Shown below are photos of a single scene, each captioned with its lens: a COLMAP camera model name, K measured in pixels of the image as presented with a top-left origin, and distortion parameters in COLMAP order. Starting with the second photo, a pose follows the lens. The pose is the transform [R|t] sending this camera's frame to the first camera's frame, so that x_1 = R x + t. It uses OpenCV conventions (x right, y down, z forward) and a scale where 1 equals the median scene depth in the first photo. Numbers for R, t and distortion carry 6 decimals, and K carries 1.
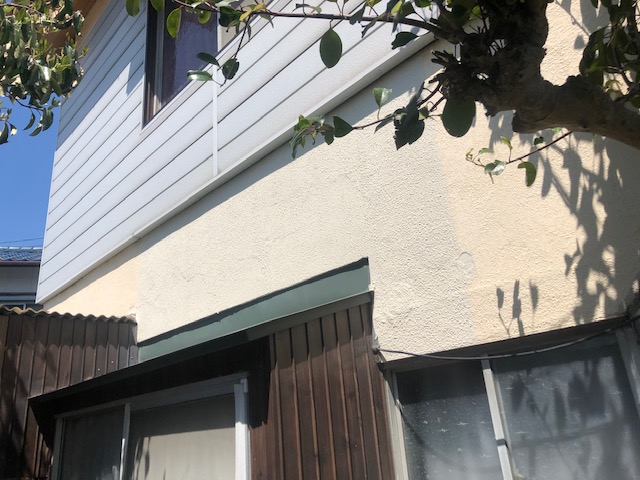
lens RADIAL K [[516.9, 0, 320.0], [0, 516.9, 240.0], [0, 0, 1]] dist [0.010908, -0.003916]
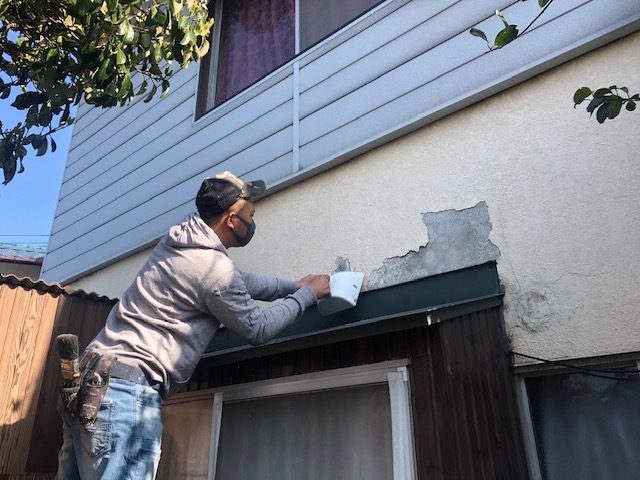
lens RADIAL K [[516.9, 0, 320.0], [0, 516.9, 240.0], [0, 0, 1]] dist [0.010908, -0.003916]
pose [[0.990559, 0.104214, 0.089069, -0.310169], [-0.098704, 0.993045, -0.064186, 0.084607], [-0.095138, 0.054789, 0.993955, 0.036631]]
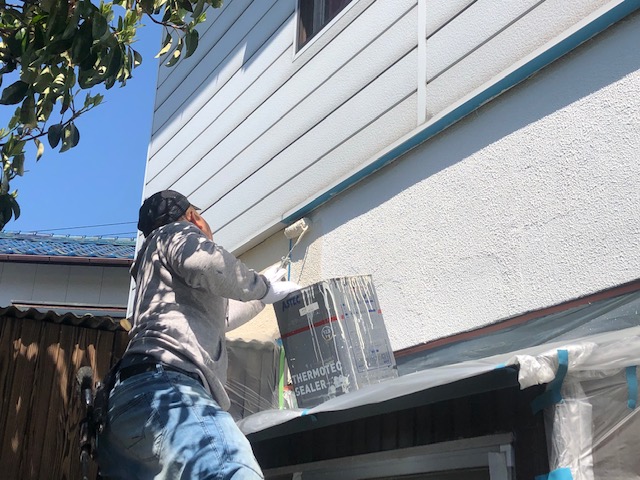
lens RADIAL K [[865.8, 0, 320.0], [0, 865.8, 240.0], [0, 0, 1]] dist [-0.006210, 0.027686]
pose [[0.969941, 0.022378, -0.242310, -0.089372], [-0.021196, 0.999747, 0.007485, 0.014253], [0.242416, -0.002124, 0.970170, -0.048957]]
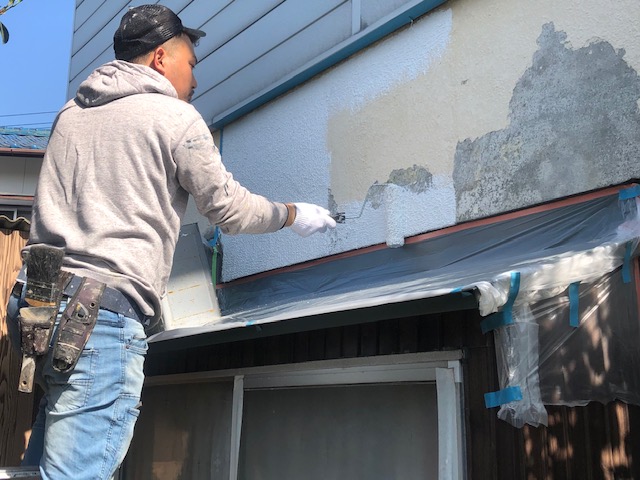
lens RADIAL K [[792.9, 0, 320.0], [0, 792.9, 240.0], [0, 0, 1]] dist [-0.006316, -0.036389]
pose [[0.990497, 0.055019, -0.126051, -0.149755], [-0.037091, 0.989400, 0.140398, -0.010724], [0.132440, -0.134388, 0.982038, 0.020705]]
